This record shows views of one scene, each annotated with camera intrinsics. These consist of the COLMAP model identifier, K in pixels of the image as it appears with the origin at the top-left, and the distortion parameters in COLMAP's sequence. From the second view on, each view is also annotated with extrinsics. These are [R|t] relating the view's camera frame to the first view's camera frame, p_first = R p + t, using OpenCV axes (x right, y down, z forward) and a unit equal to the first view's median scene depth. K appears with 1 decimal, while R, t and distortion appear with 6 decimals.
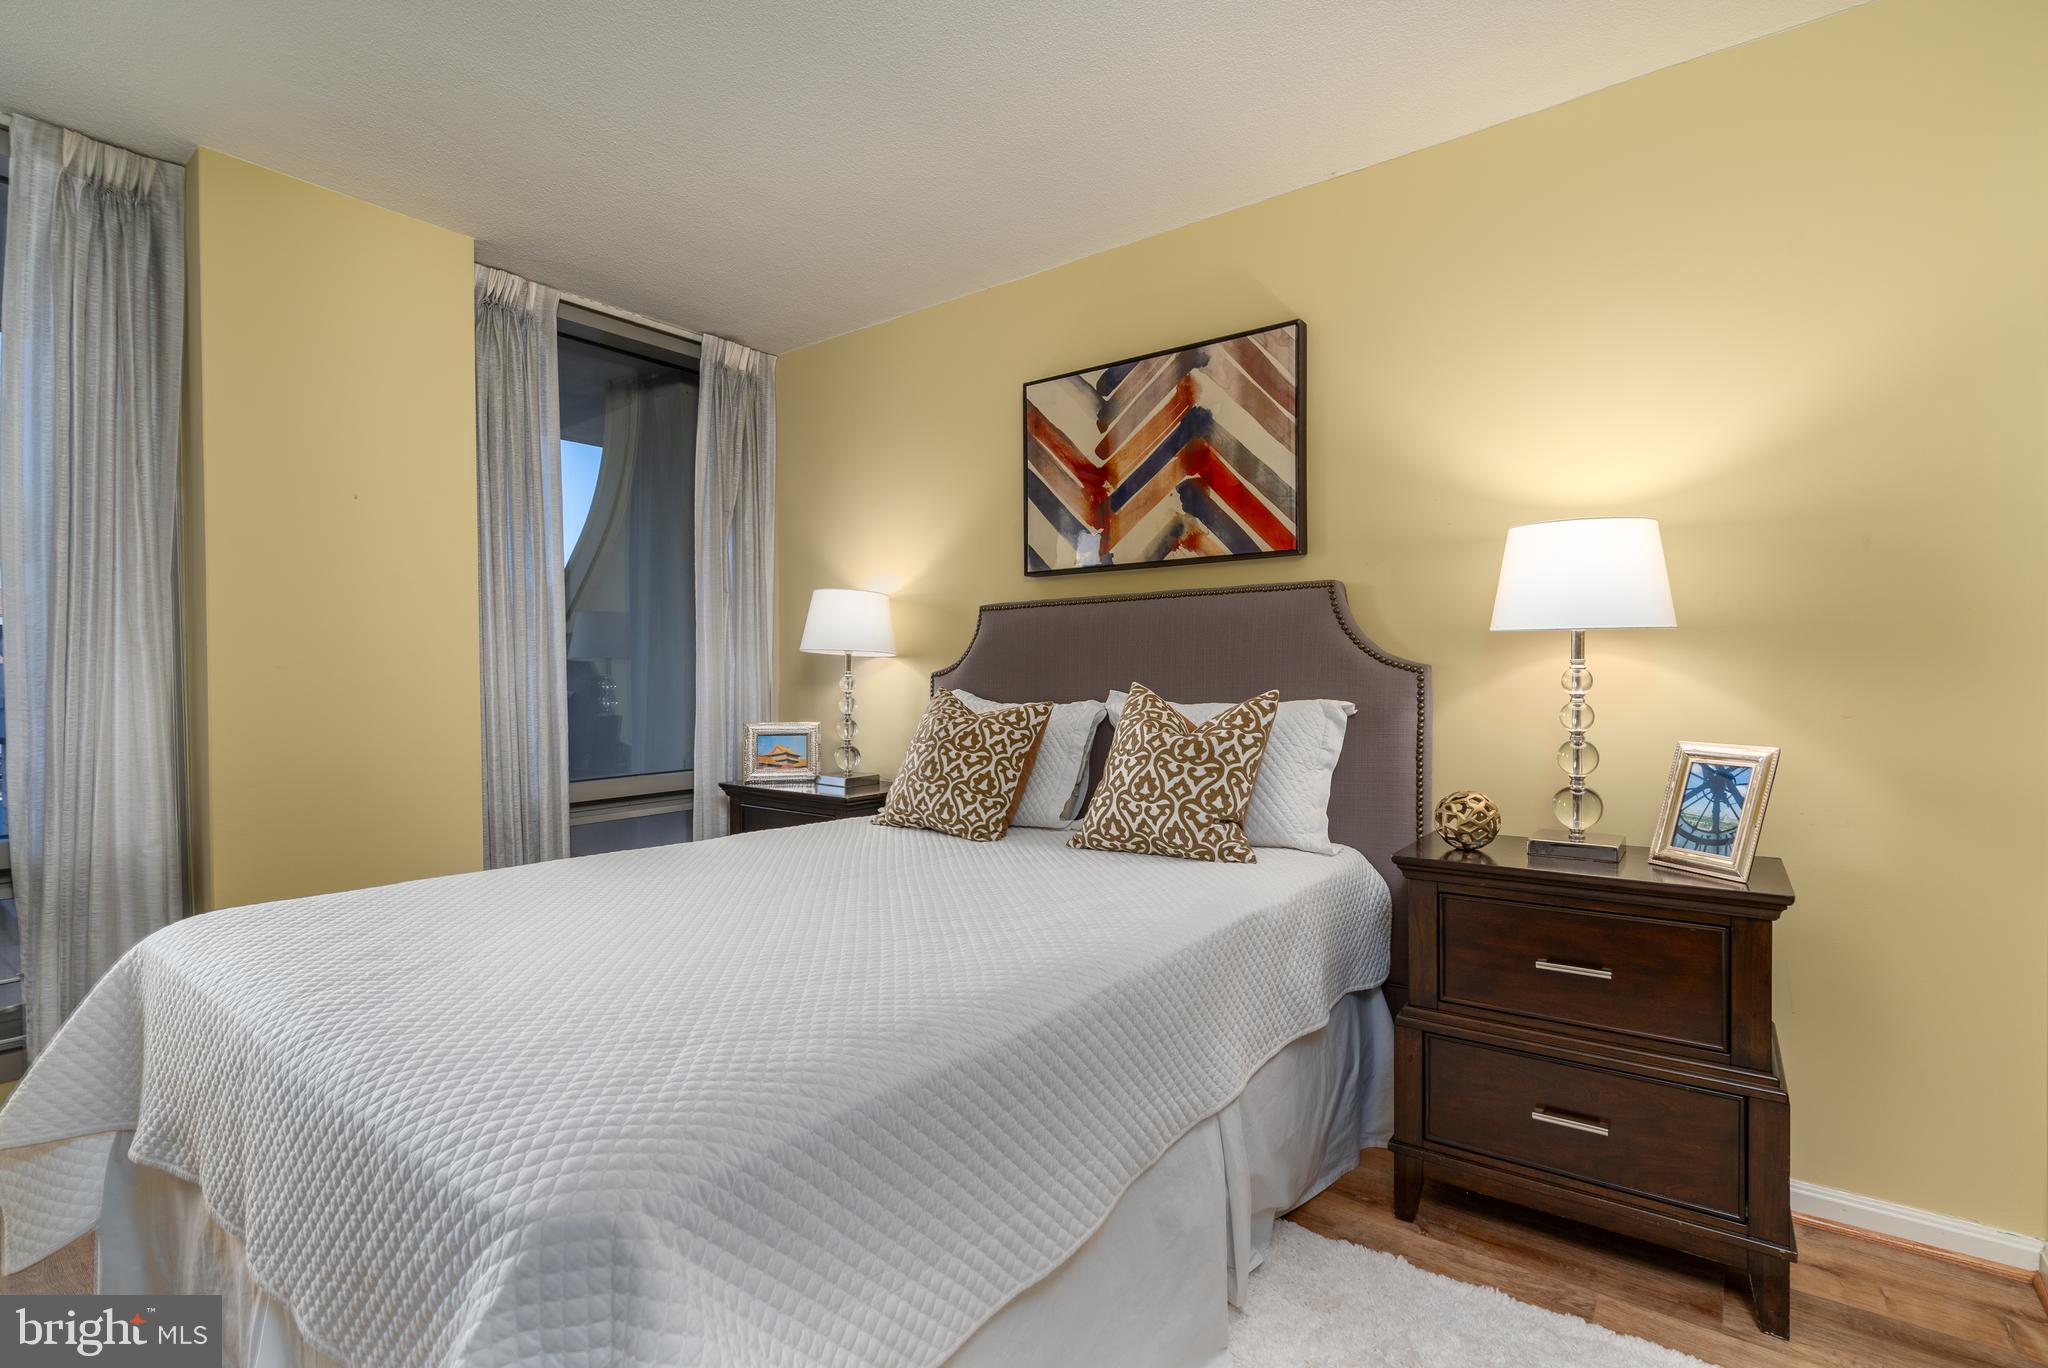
lens RADIAL K [[963.6, 0, 1060.4], [0, 963.6, 687.4], [0, 0, 1]] dist [-0.001831, -0.000109]
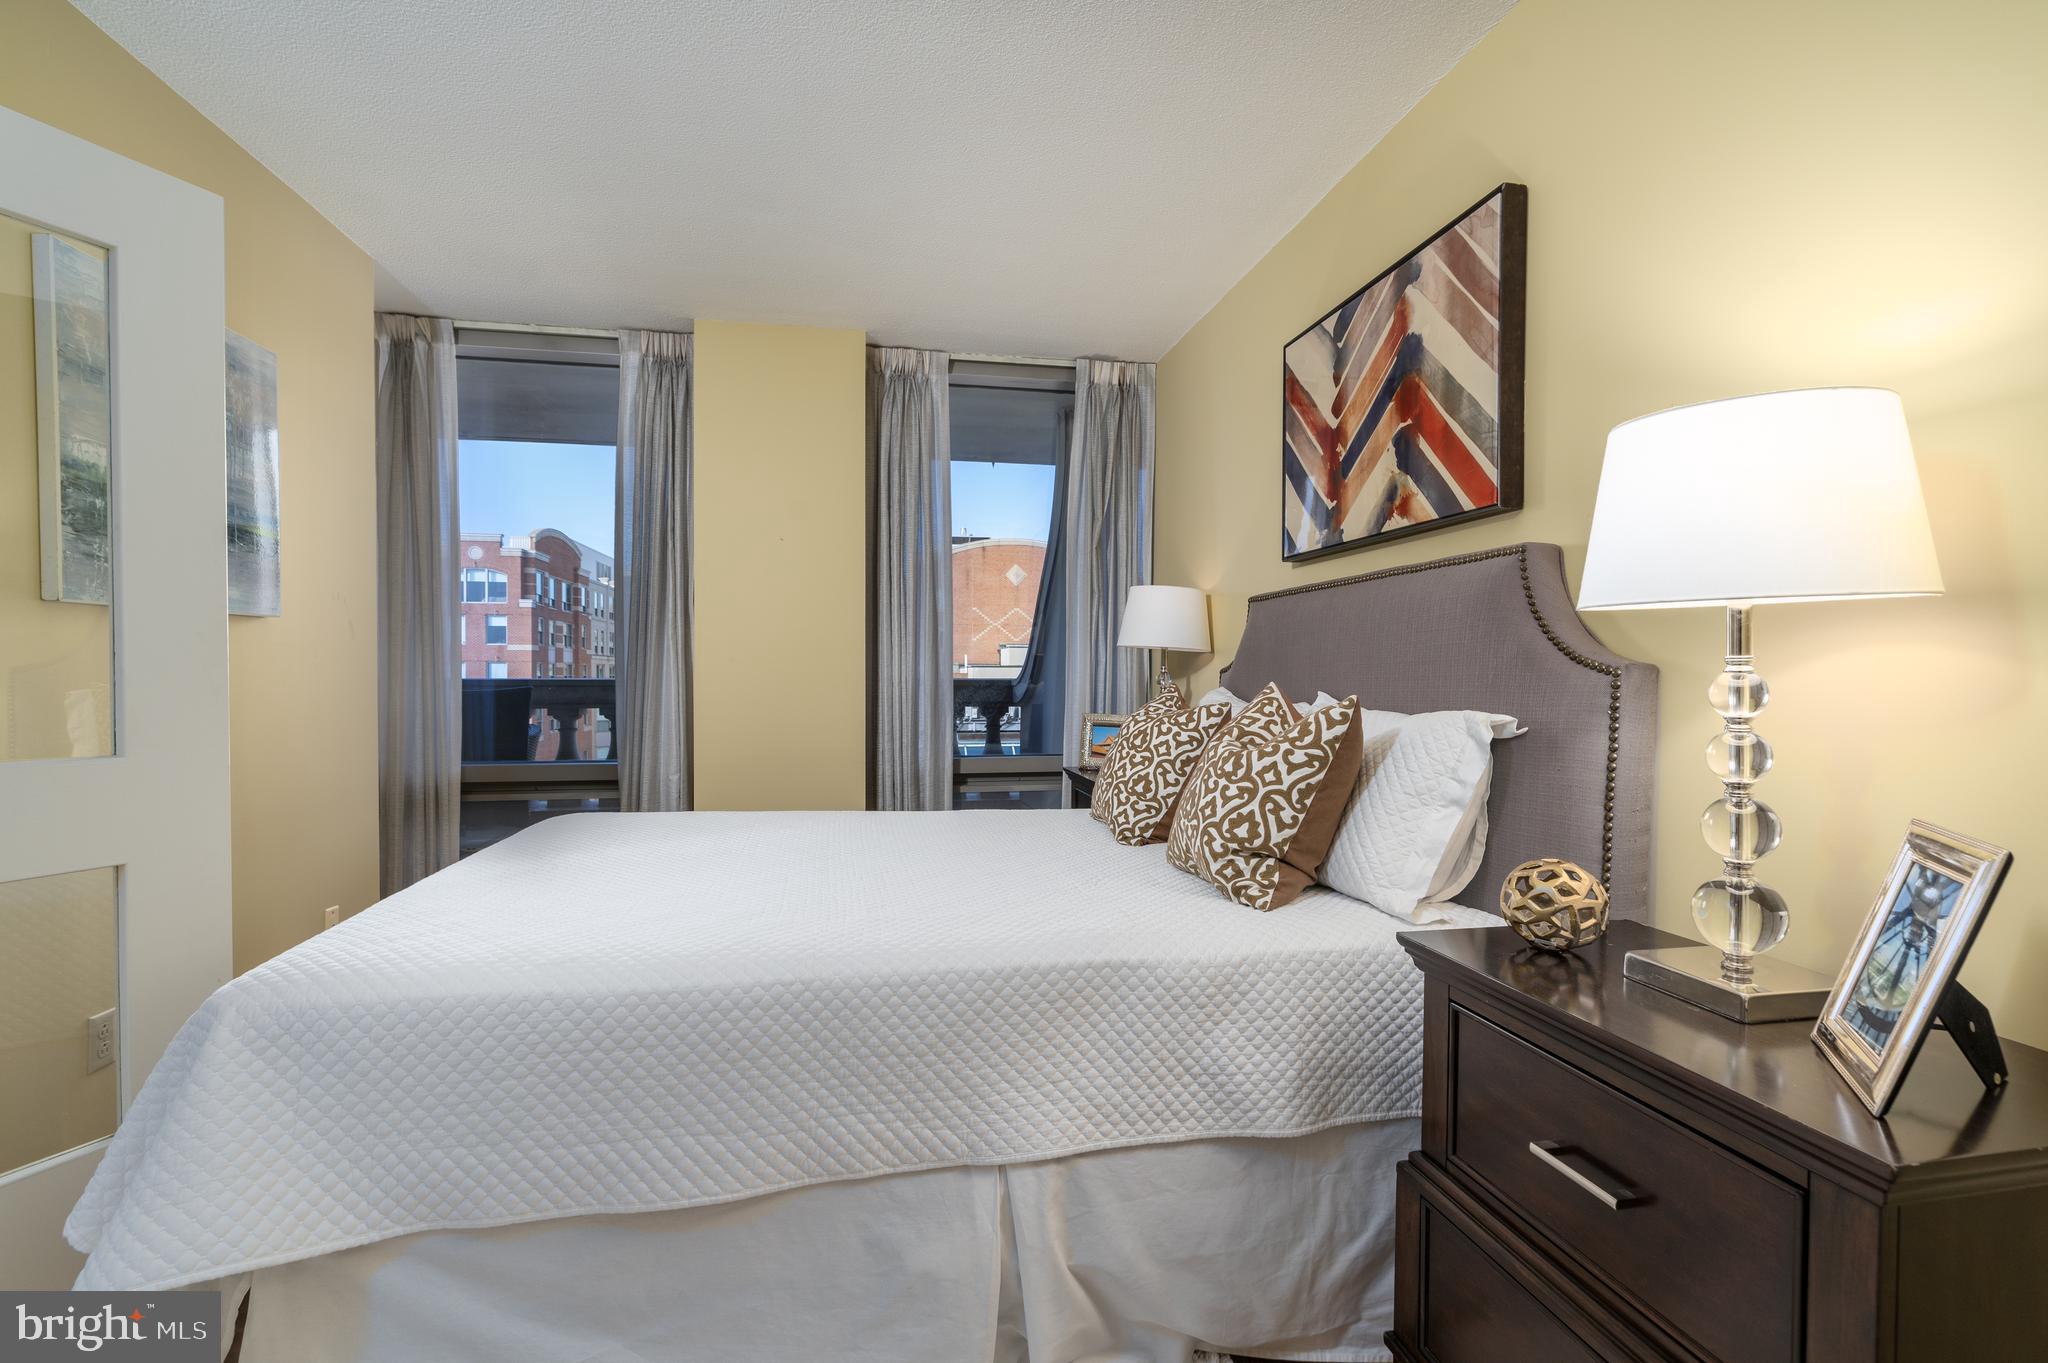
lens RADIAL K [[951.5, 0, 1025.9], [0, 951.5, 688.8], [0, 0, 1]] dist [-0.000582, 0.000622]
pose [[0.727795, 0.024616, -0.685353, 0.470356], [-0.019321, 0.999695, 0.015389, -0.007995], [0.685523, 0.002042, 0.728048, 0.229495]]
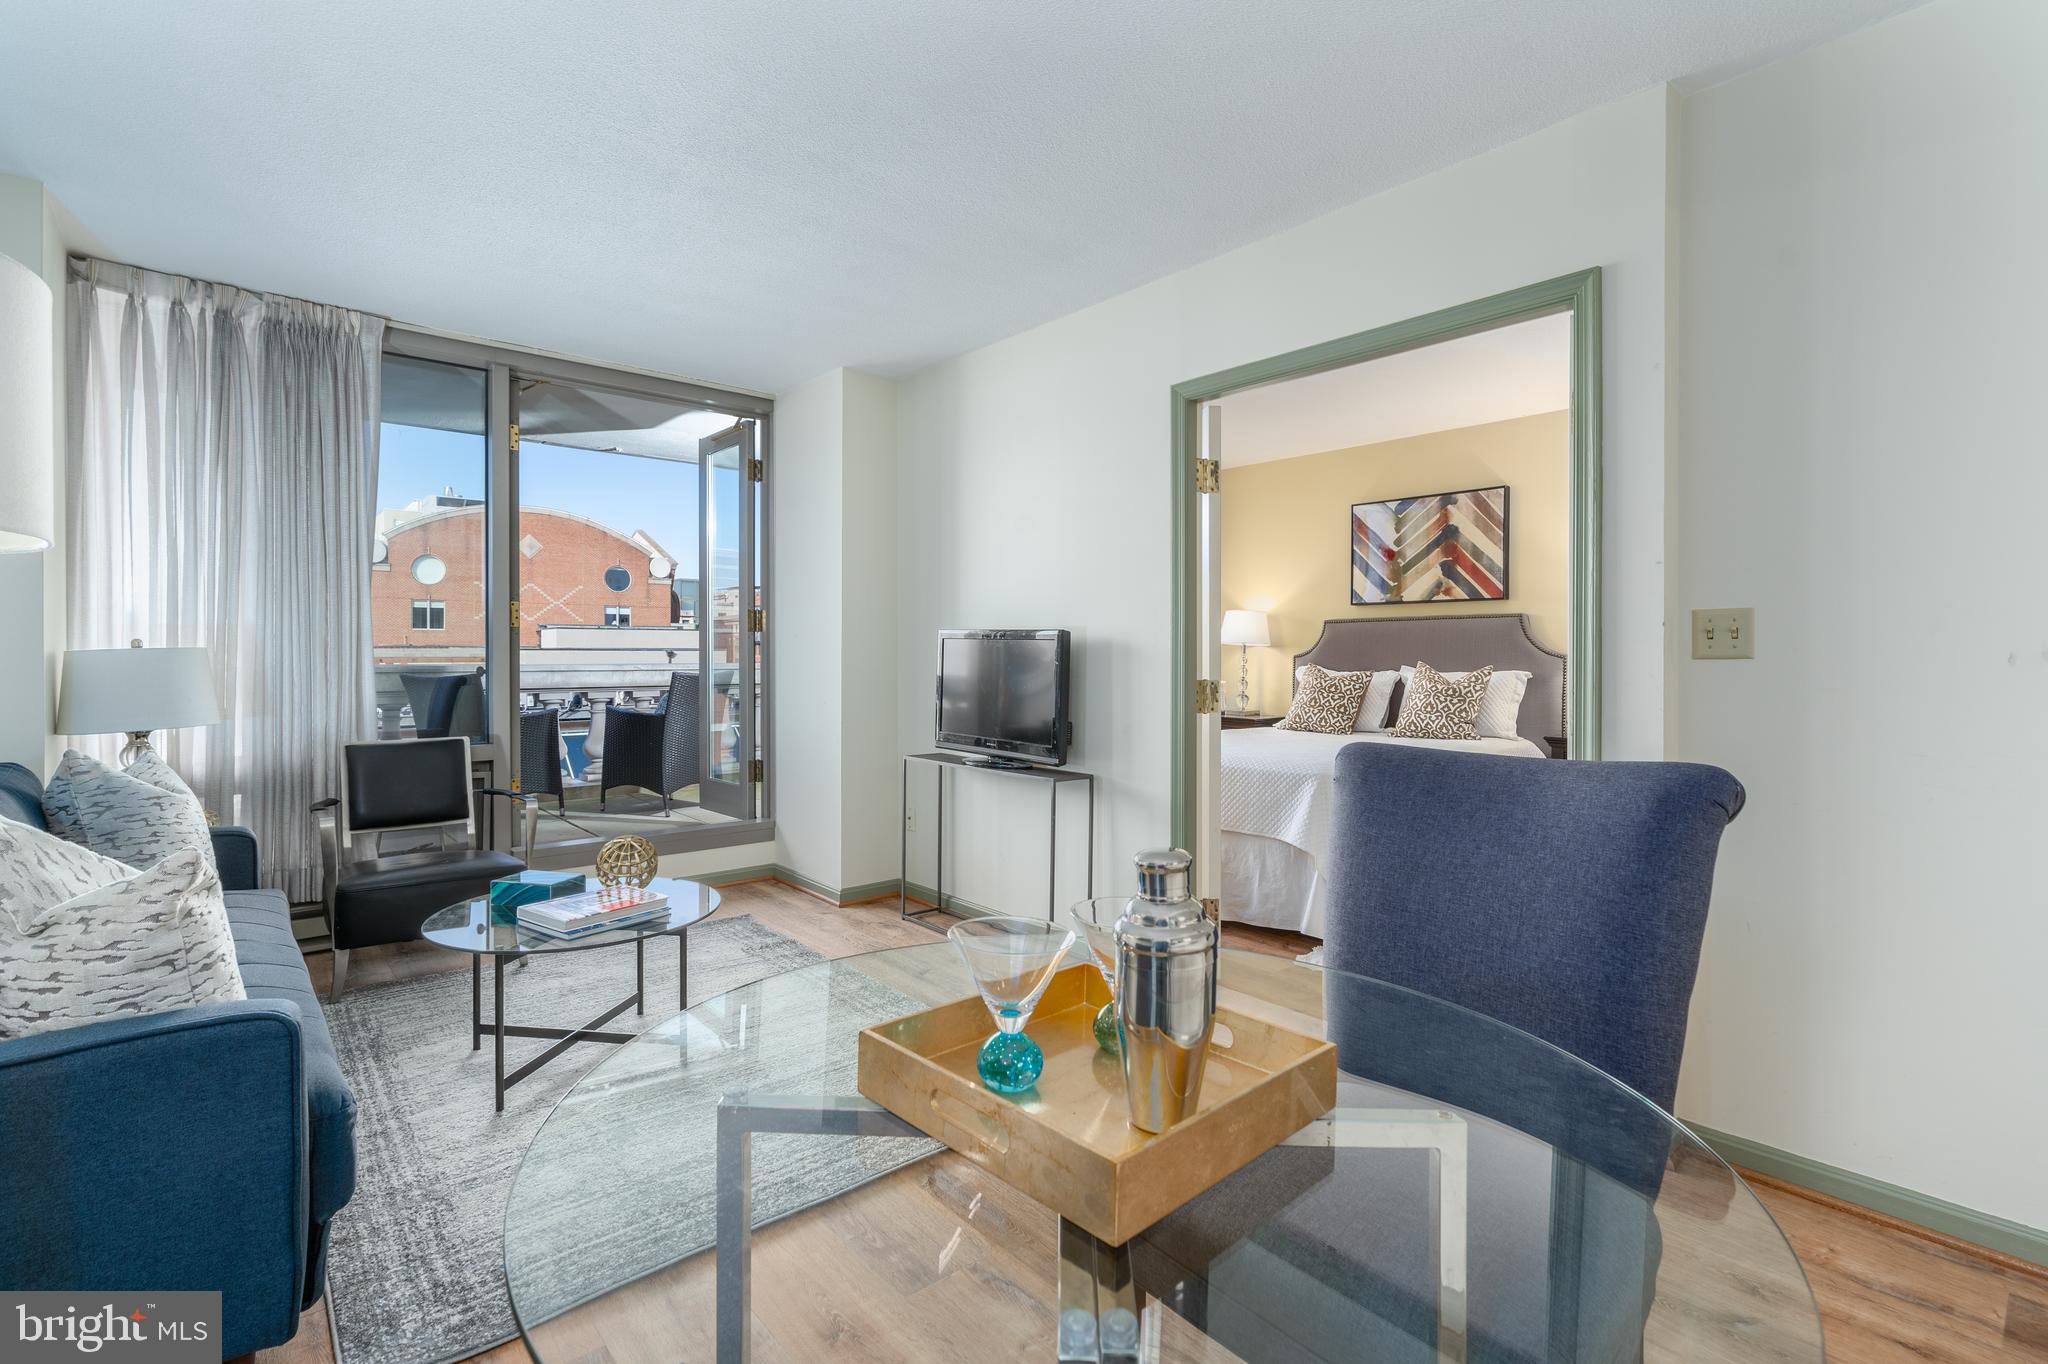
lens RADIAL K [[966.0, 0, 1046.2], [0, 966.0, 655.1], [0, 0, 1]] dist [0.000112, 0.000358]
pose [[0.976857, 0.012802, -0.213509, -0.255855], [-0.015670, 0.999808, -0.011745, 0.017099], [0.213317, 0.014819, 0.976871, -1.173864]]
